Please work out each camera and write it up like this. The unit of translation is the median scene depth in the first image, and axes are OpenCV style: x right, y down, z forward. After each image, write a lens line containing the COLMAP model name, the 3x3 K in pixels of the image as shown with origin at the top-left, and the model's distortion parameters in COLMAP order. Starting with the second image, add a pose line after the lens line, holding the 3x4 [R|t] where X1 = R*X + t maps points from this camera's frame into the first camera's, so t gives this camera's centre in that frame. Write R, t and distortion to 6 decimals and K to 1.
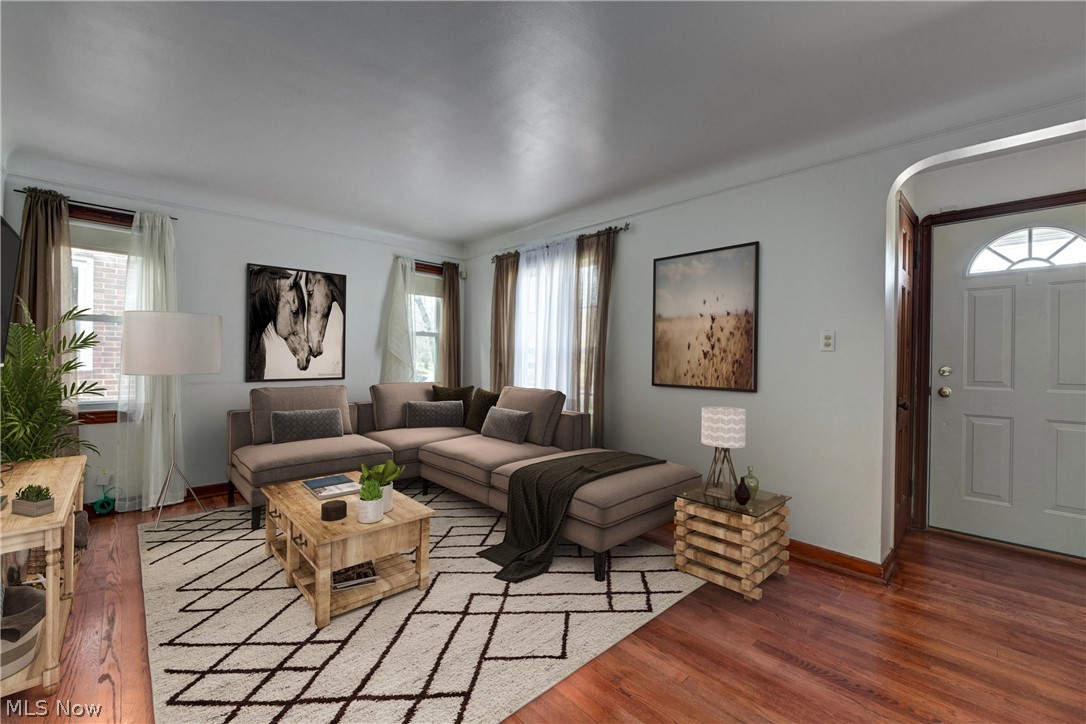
lens RADIAL K [[449.0, 0, 550.4], [0, 449.0, 355.5], [0, 0, 1]] dist [-0.000790, 0.000071]
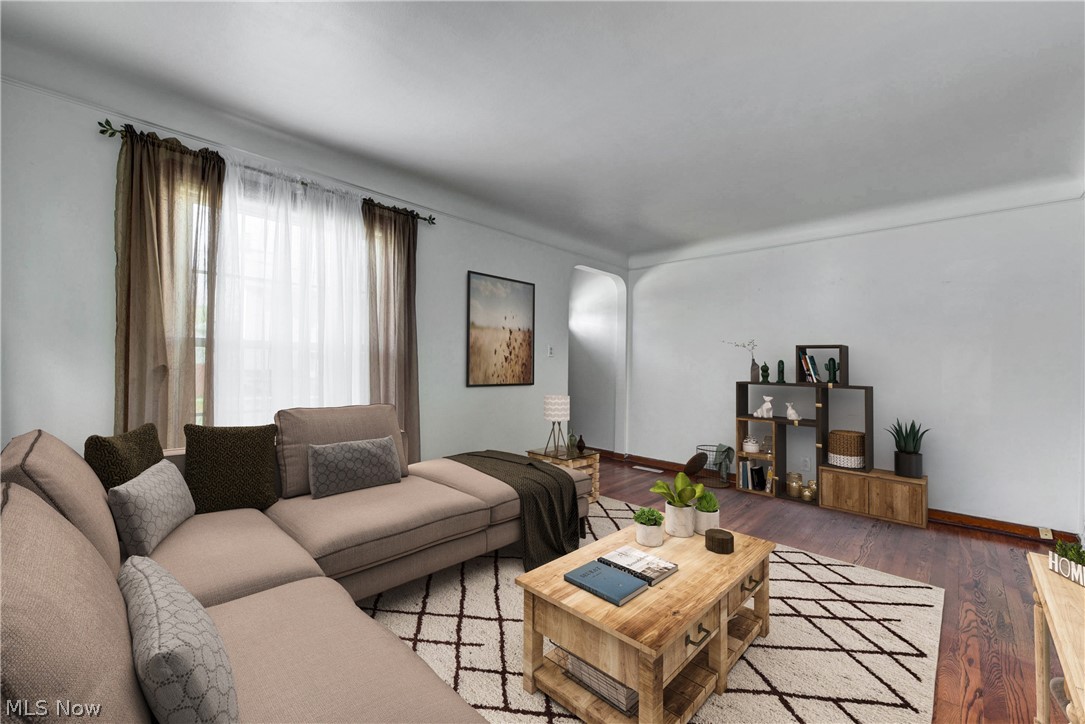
lens RADIAL K [[418.7, 0, 539.6], [0, 418.7, 360.9], [0, 0, 1]] dist [0.008264, -0.000206]
pose [[-0.013136, -0.016662, 0.999775, -0.836280], [-0.025565, 0.999540, 0.016323, -0.017533], [-0.999587, -0.025345, -0.013556, 0.881212]]
